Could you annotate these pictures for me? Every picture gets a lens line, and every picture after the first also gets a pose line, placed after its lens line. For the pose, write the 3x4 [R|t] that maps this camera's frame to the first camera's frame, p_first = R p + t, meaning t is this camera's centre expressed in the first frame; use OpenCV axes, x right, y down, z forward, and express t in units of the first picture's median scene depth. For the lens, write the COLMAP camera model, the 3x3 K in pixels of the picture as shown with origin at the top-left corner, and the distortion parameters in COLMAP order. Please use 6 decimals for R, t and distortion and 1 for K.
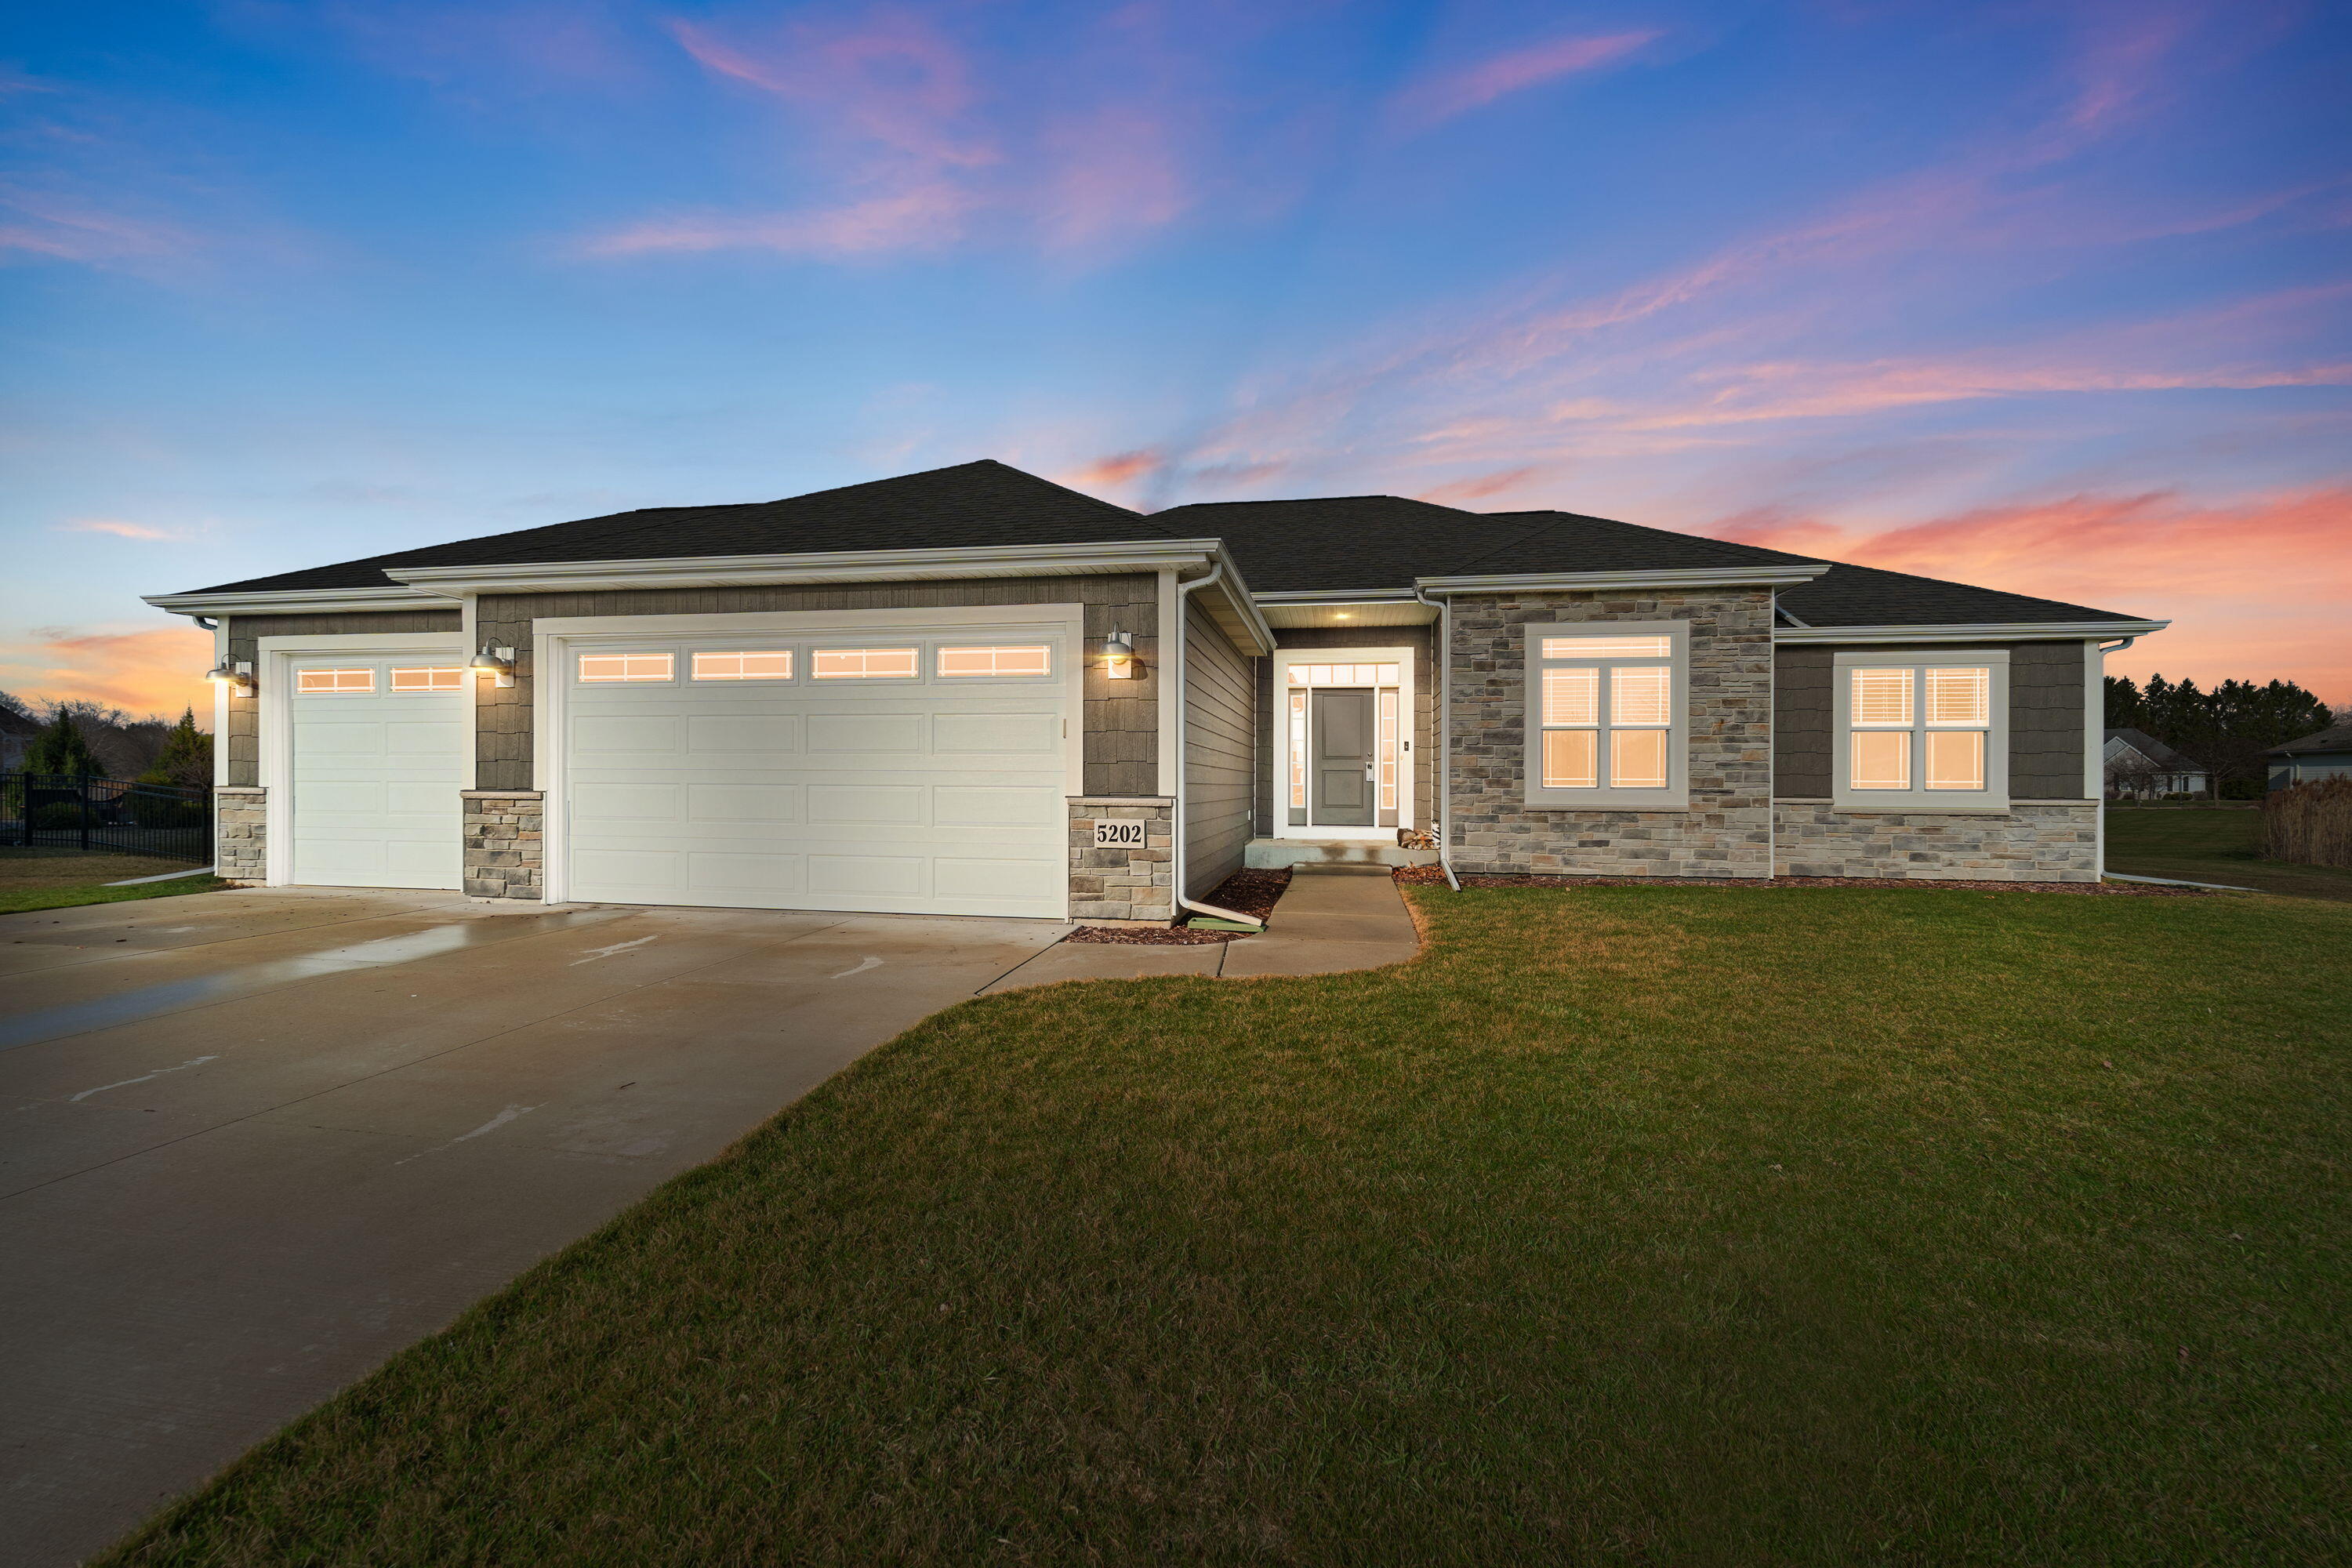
lens RADIAL K [[955.4, 0, 1181.7], [0, 955.4, 784.7], [0, 0, 1]] dist [-0.002901, -0.000407]
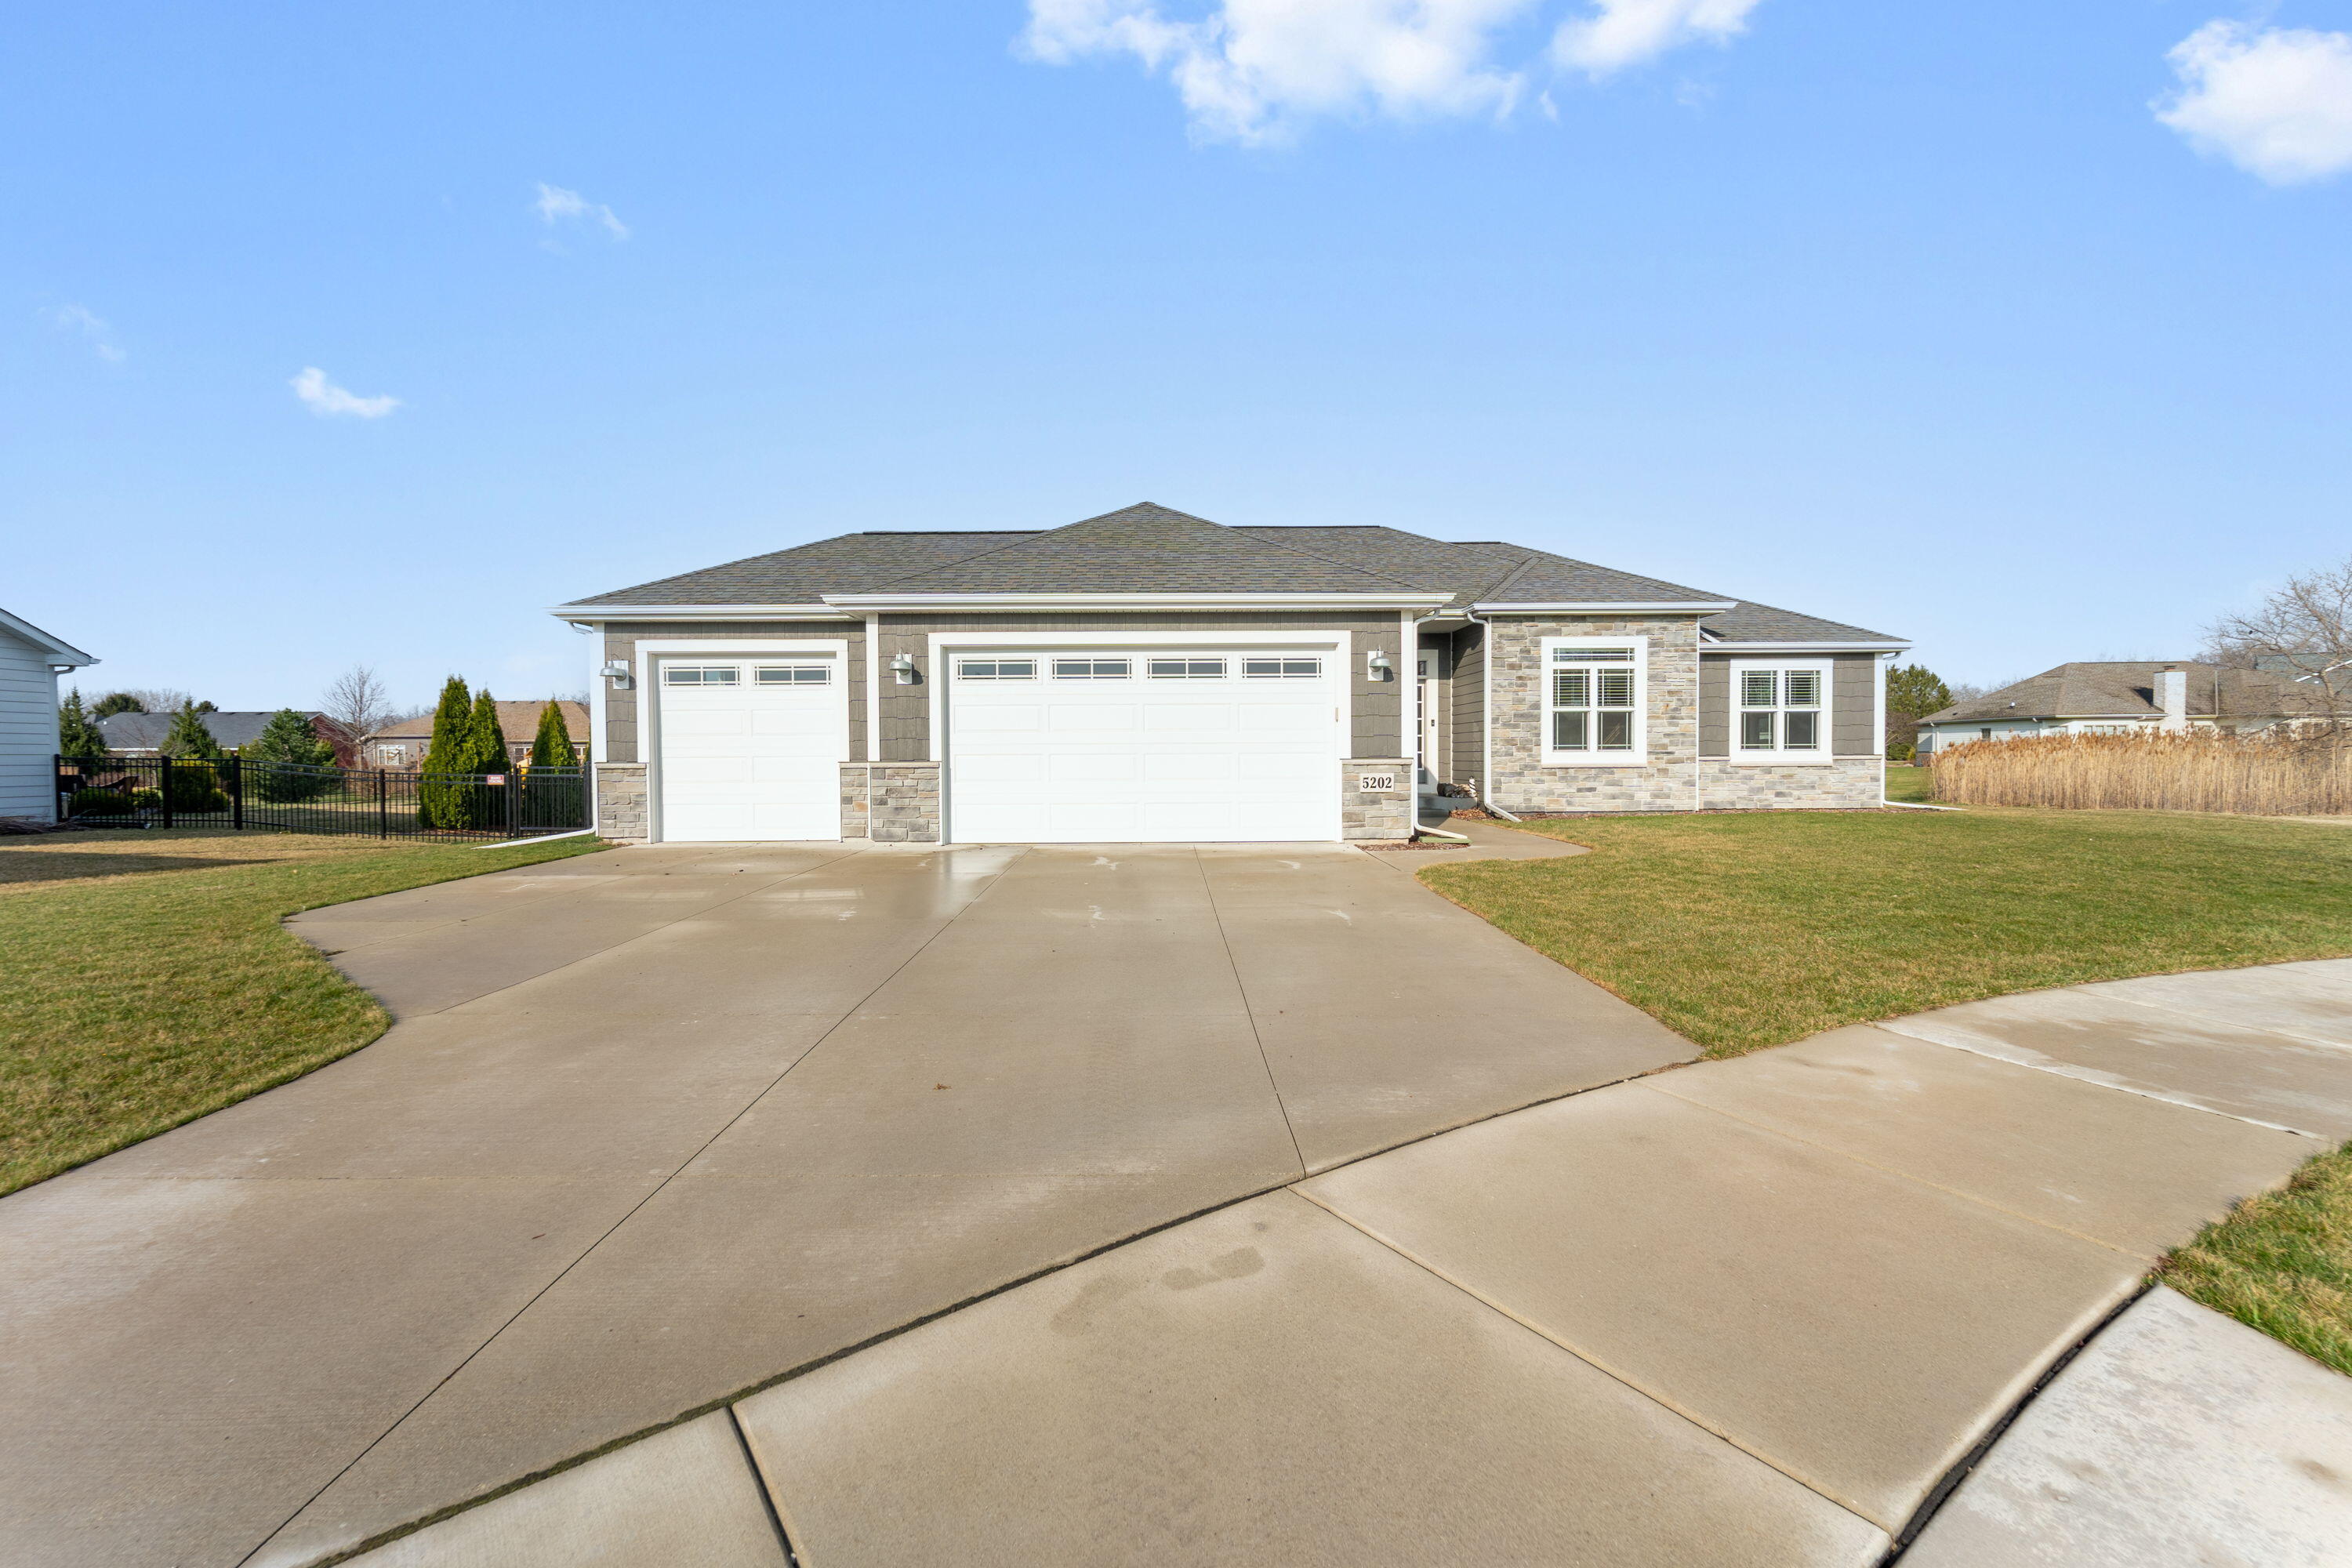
lens RADIAL K [[942.9, 0, 1165.8], [0, 942.9, 784.9], [0, 0, 1]] dist [-0.001237, -0.002395]
pose [[0.981348, -0.018537, 0.191345, -0.483194], [0.013438, 0.999520, 0.027912, 0.005736], [-0.191771, -0.024820, 0.981126, -0.291213]]
